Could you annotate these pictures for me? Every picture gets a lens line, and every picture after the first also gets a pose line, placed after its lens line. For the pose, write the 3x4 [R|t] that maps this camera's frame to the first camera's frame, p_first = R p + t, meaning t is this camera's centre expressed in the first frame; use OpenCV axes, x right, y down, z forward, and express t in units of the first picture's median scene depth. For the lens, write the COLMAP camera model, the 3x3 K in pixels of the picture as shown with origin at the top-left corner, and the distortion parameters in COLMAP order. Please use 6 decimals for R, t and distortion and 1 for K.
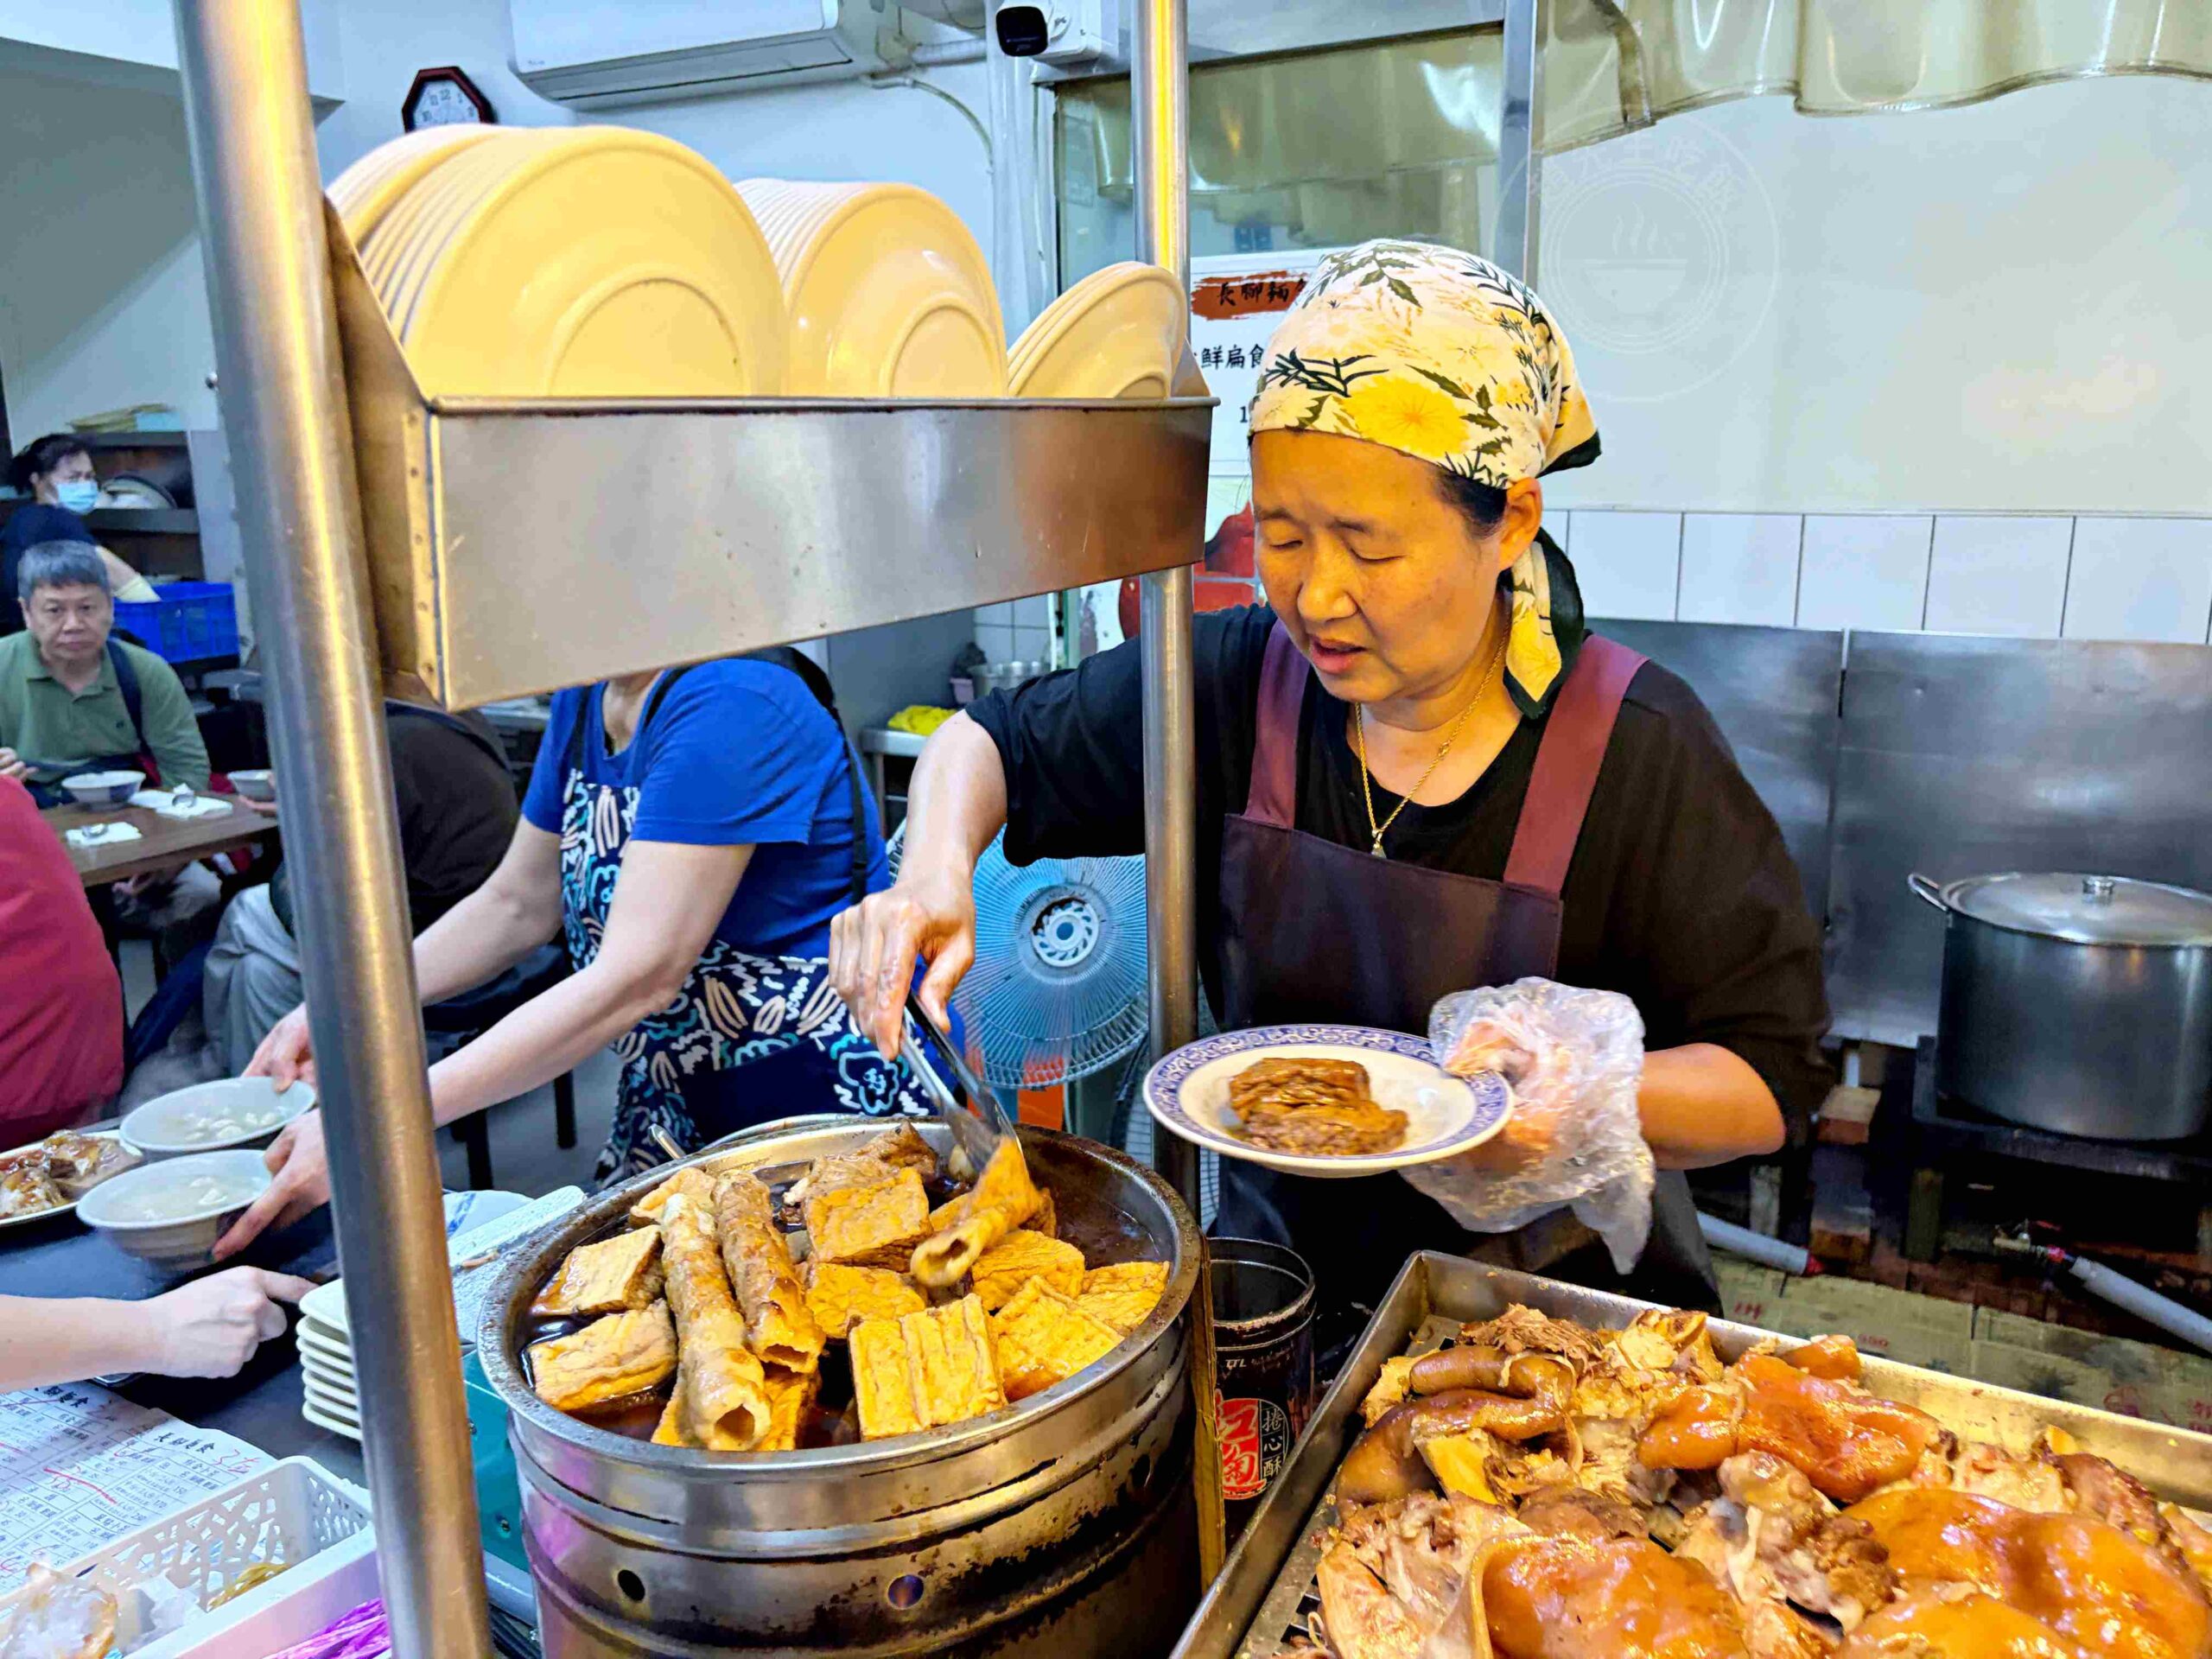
lens RADIAL K [[1697.3, 0, 1119.9], [0, 1697.3, 808.2], [0, 0, 1]] dist [0.031462, -0.030600]
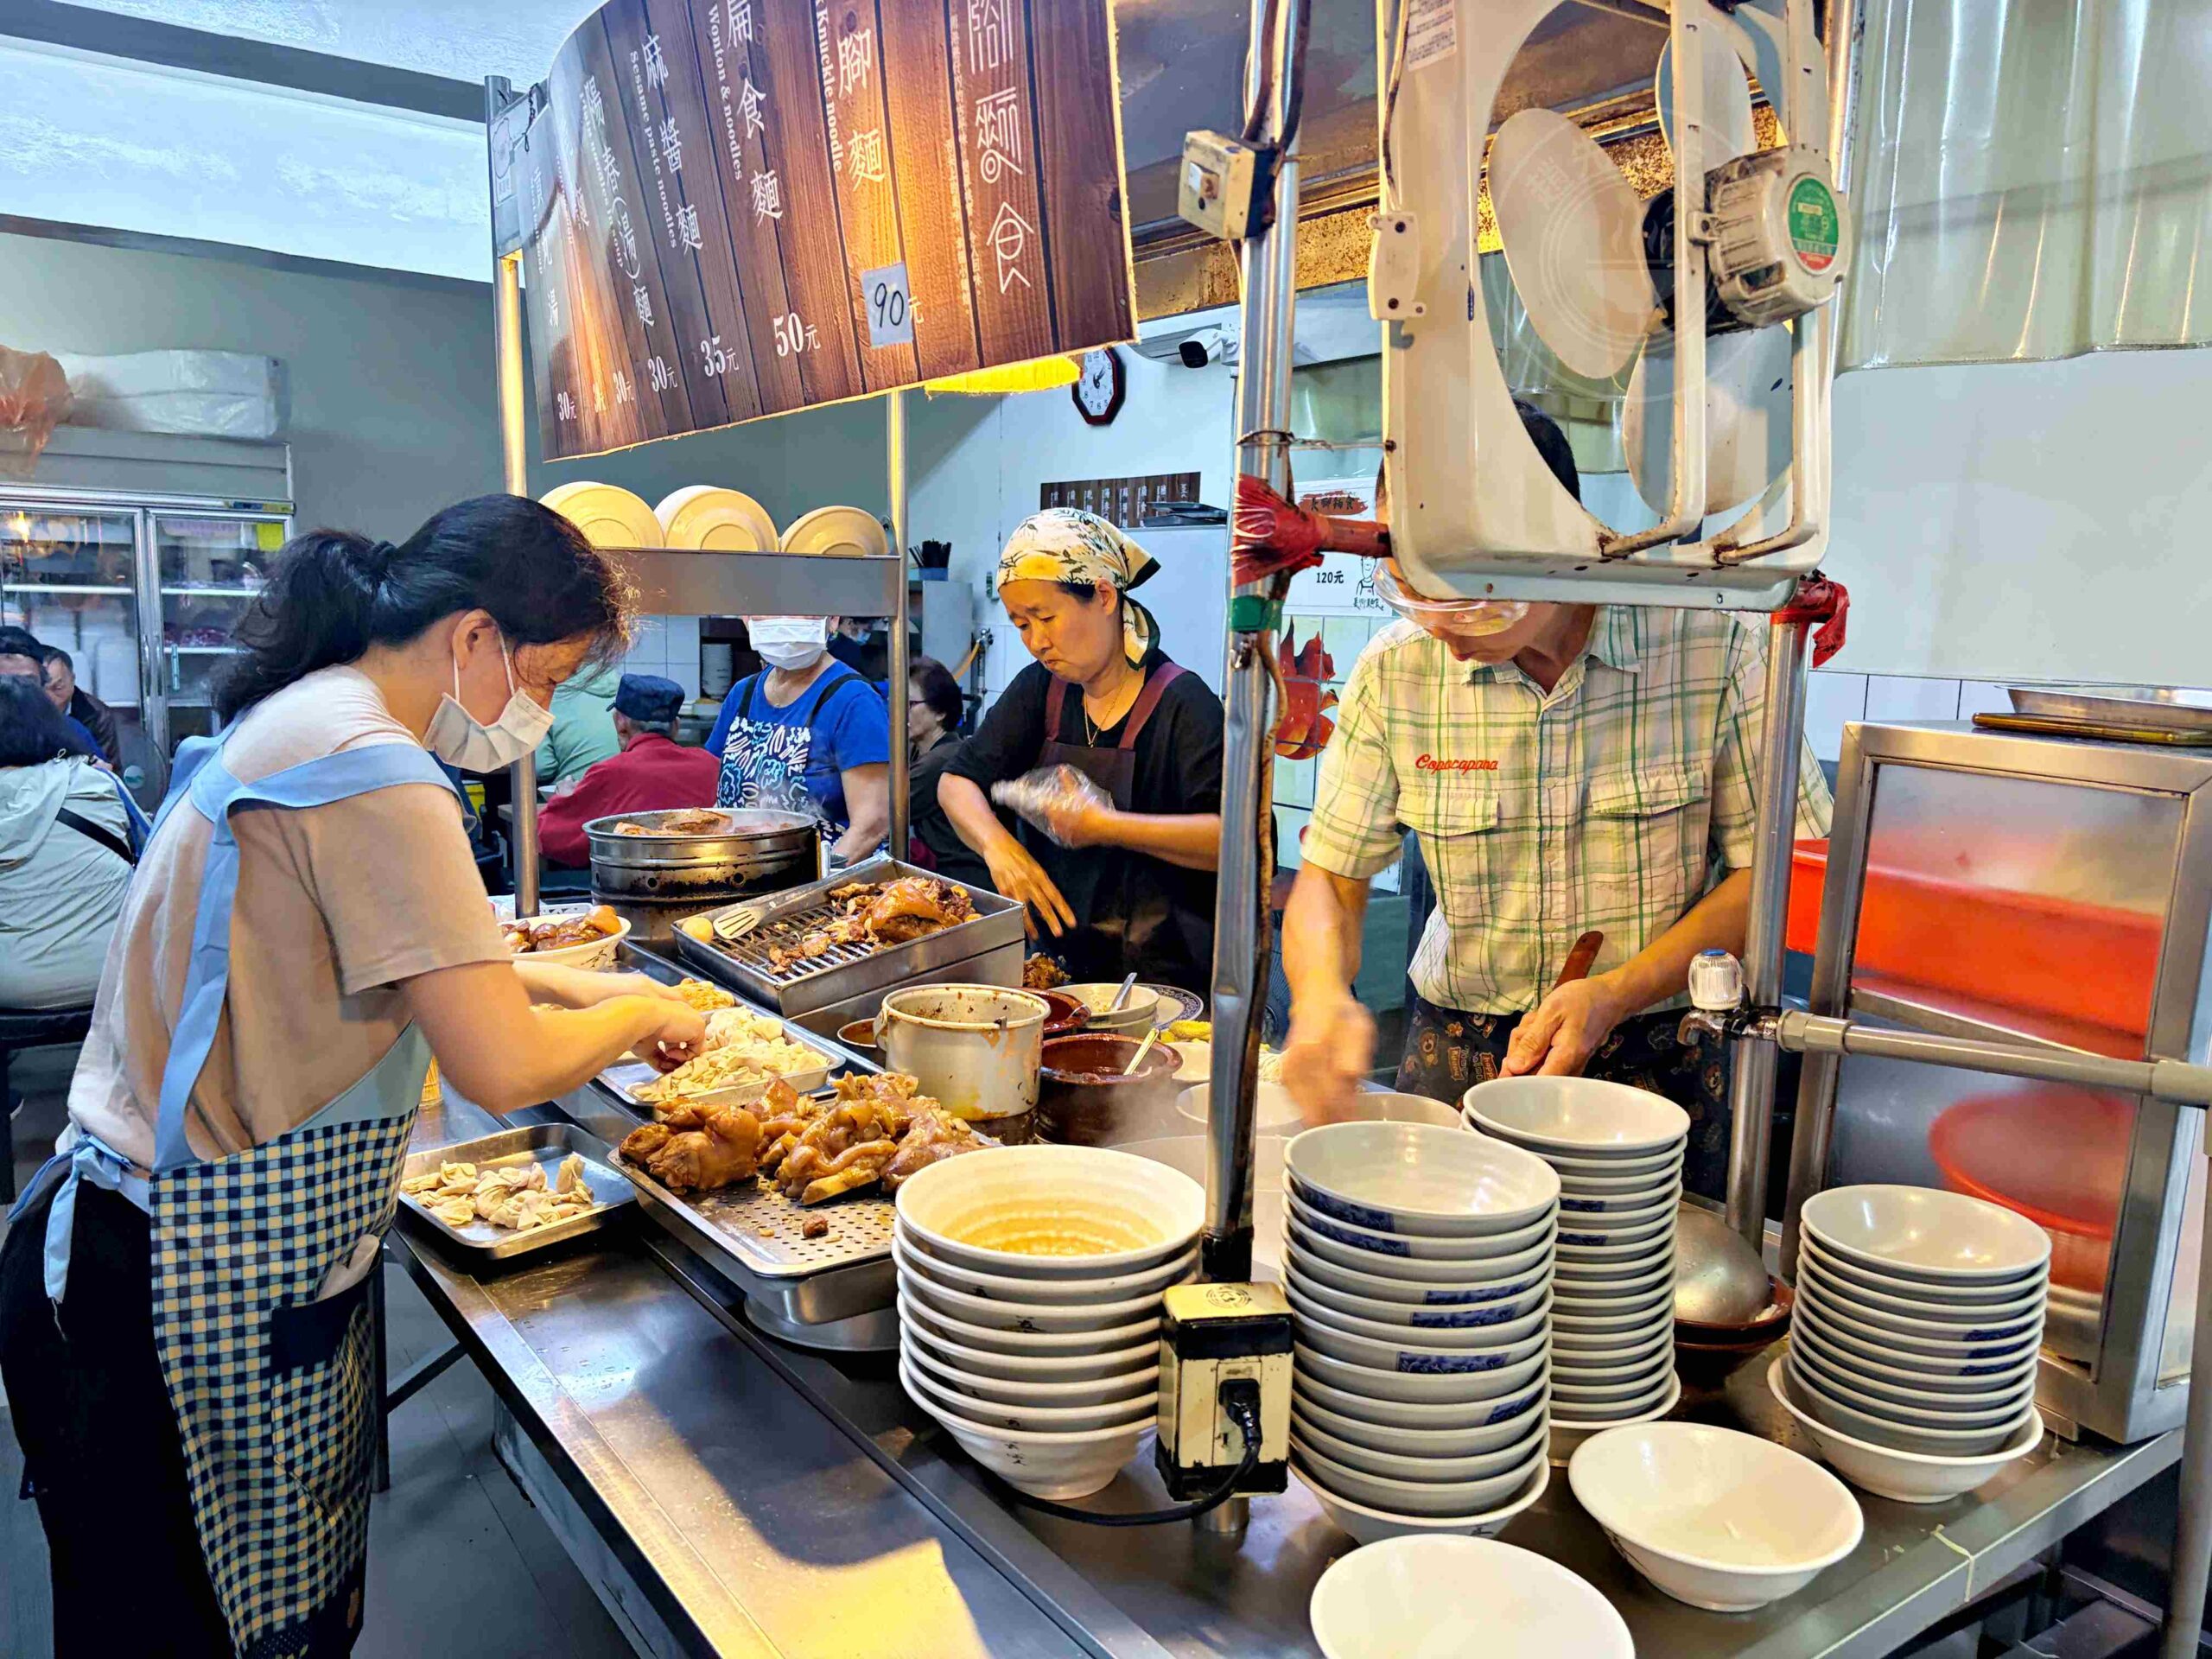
lens RADIAL K [[1697.3, 0, 1111.4], [0, 1697.3, 839.5], [0, 0, 1]] dist [0.031462, -0.030600]
pose [[0.886225, 0.099232, -0.452502, 1.920418], [-0.136060, 0.989464, -0.049489, 0.349383], [0.442824, 0.105426, 0.890389, -1.435212]]
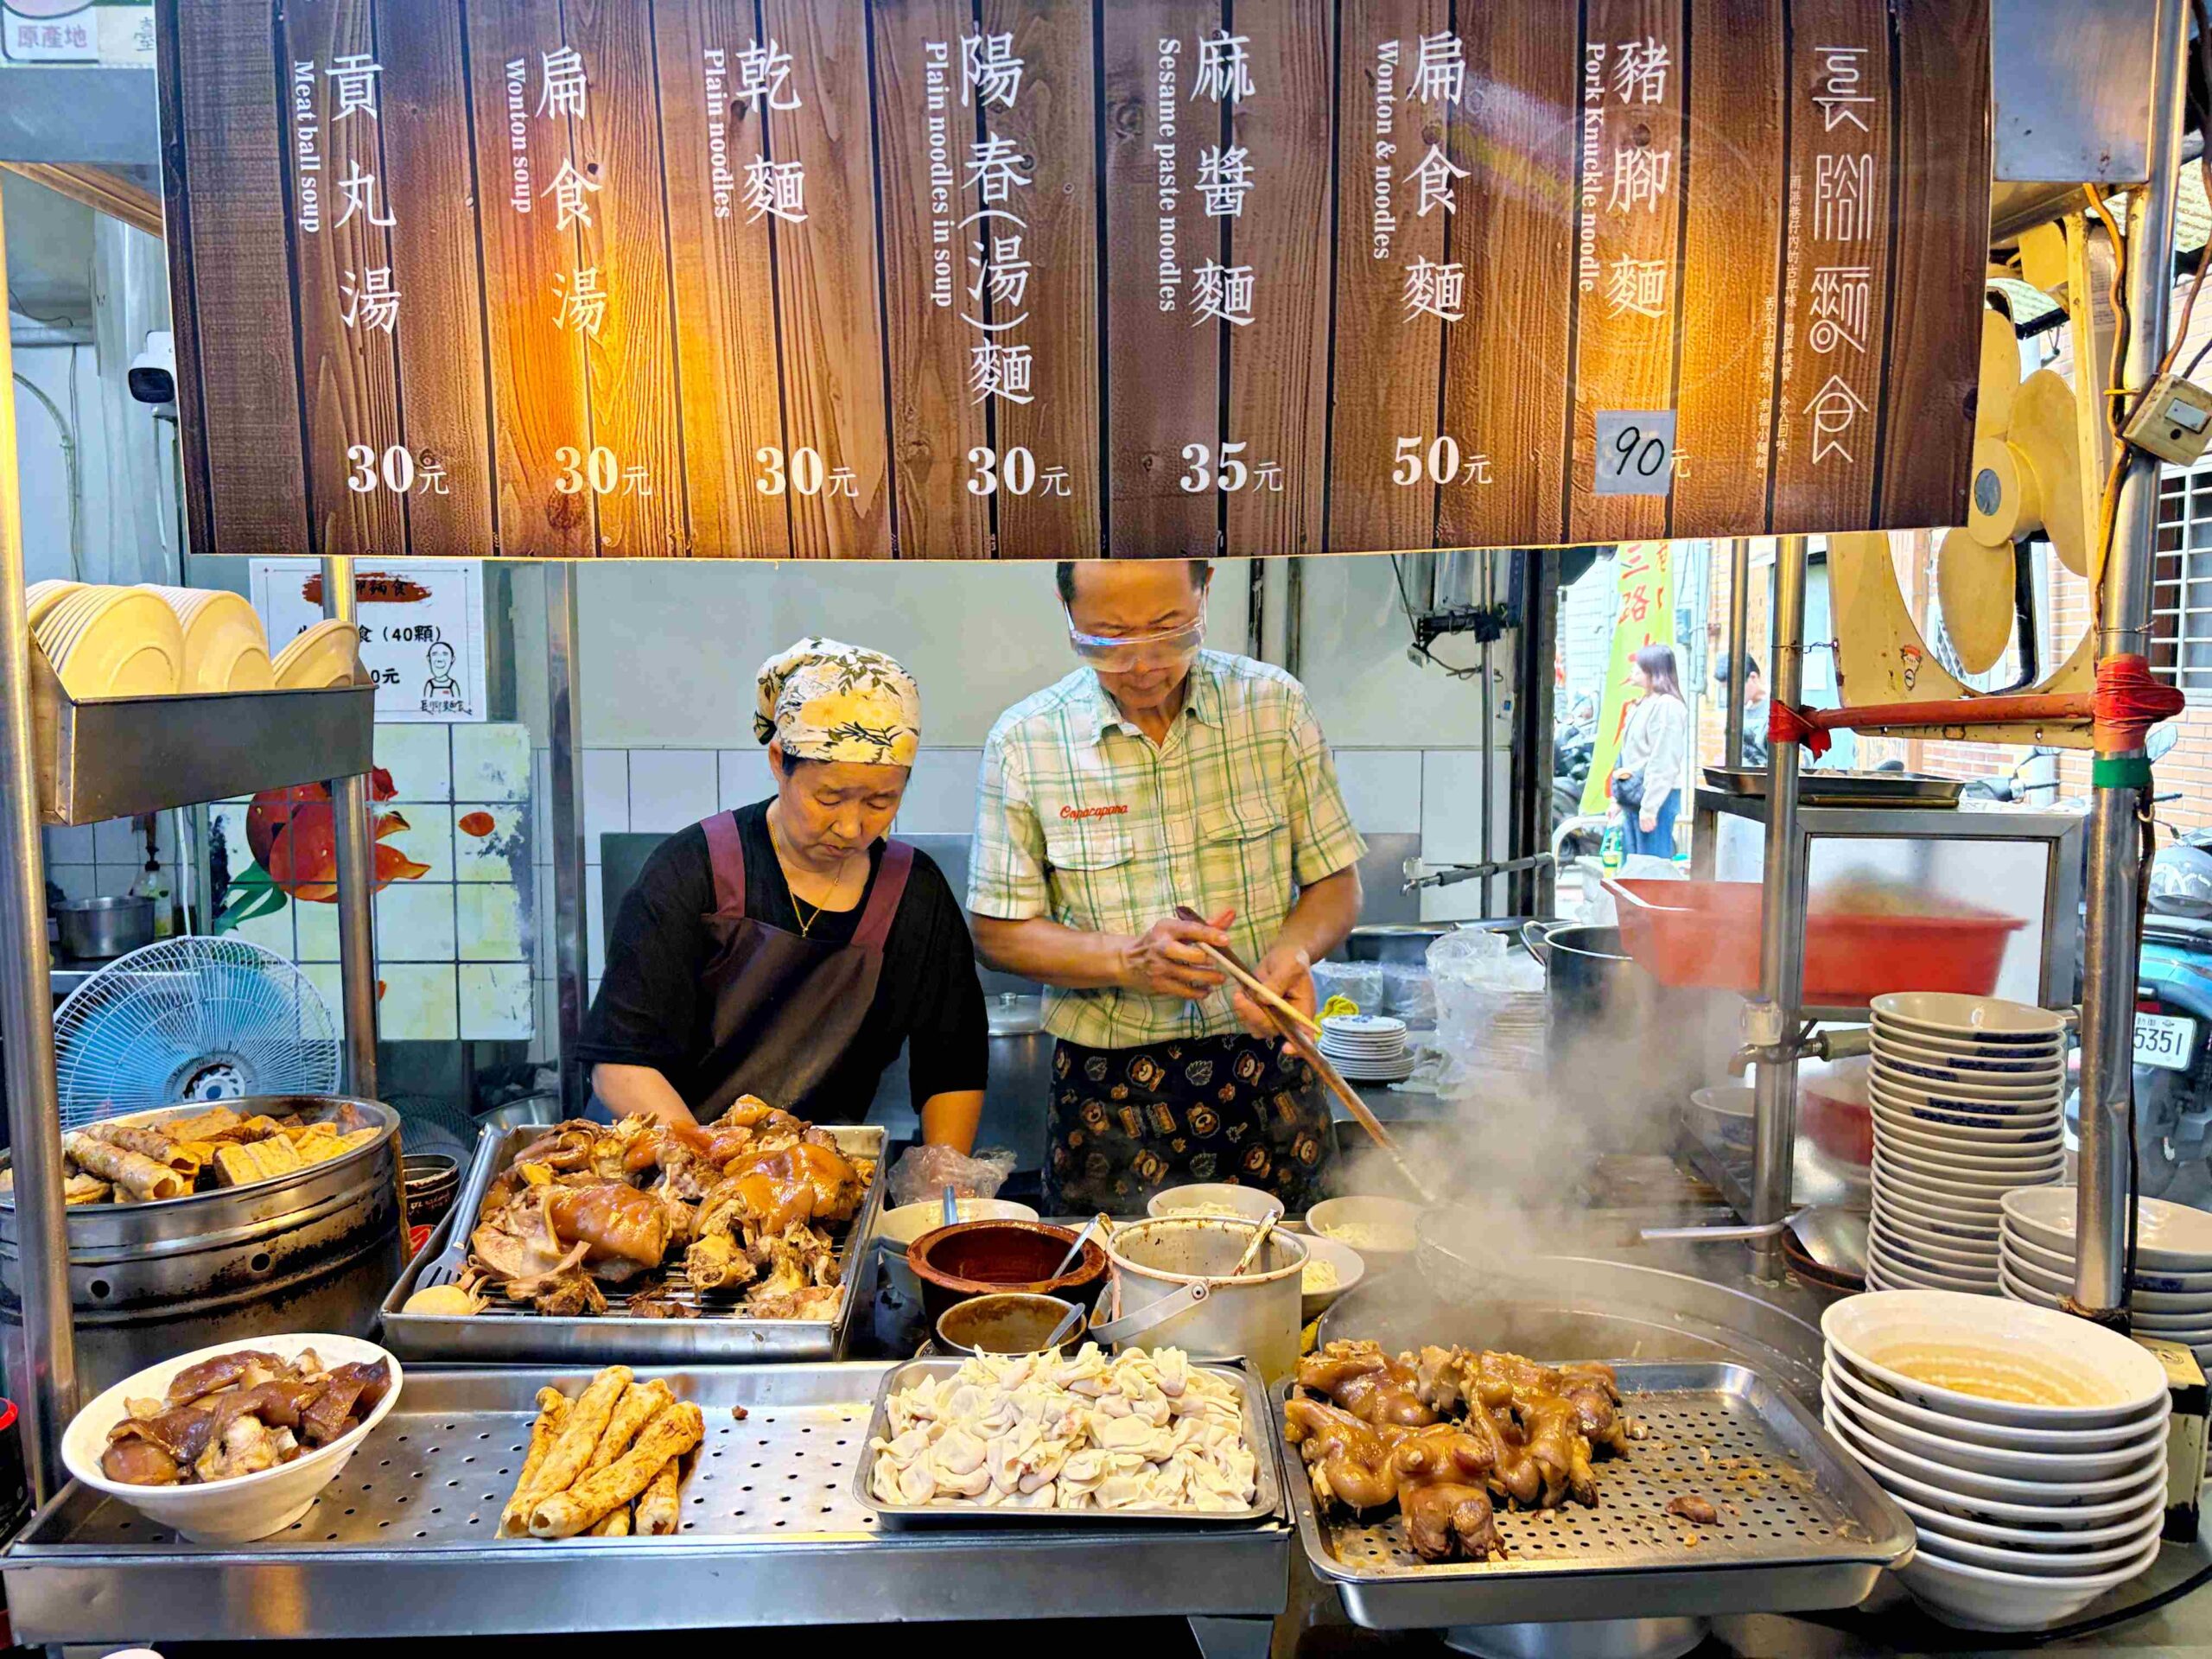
lens RADIAL K [[1697.3, 0, 1101.5], [0, 1697.3, 811.9], [0, 0, 1]] dist [0.031462, -0.030600]
pose [[0.873788, -0.030858, 0.485326, -0.186666], [0.097771, 0.988755, -0.113160, 0.213910], [-0.476377, 0.146329, 0.866979, -1.127592]]
